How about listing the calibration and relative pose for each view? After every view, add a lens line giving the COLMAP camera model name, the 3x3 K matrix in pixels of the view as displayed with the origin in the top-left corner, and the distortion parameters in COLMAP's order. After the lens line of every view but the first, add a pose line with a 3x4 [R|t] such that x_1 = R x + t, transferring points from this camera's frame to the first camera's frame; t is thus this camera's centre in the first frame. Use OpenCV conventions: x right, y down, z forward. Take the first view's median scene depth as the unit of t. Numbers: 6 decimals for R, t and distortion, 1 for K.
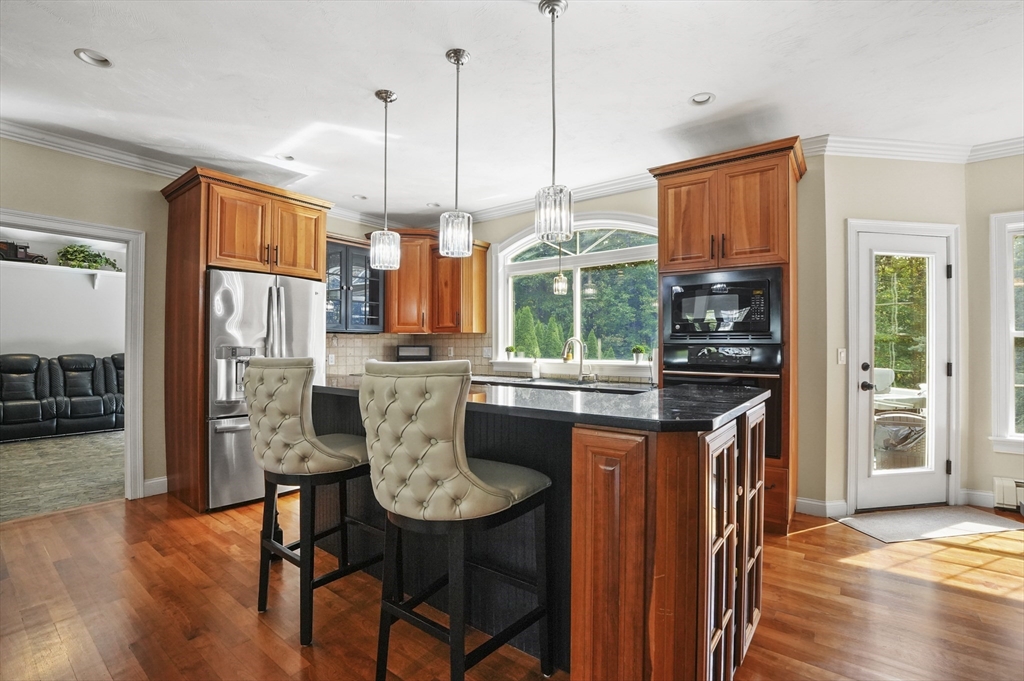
lens RADIAL K [[456.9, 0, 479.2], [0, 456.9, 342.8], [0, 0, 1]] dist [-0.001900, -0.000173]
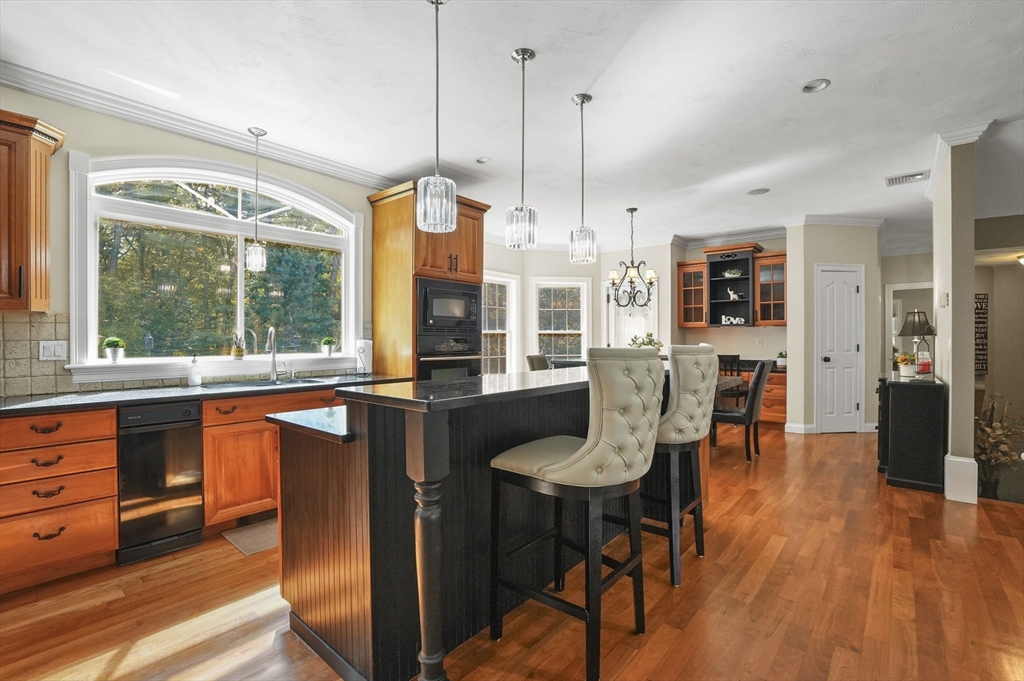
lens RADIAL K [[477.4, 0, 512.0], [0, 477.4, 340.5], [0, 0, 1]] dist [-0.001501, -0.000255]
pose [[0.032393, -0.006880, 0.999452, -0.587123], [-0.002678, 0.999972, 0.006971, 0.004876], [-0.999472, -0.002903, 0.032374, 0.522980]]
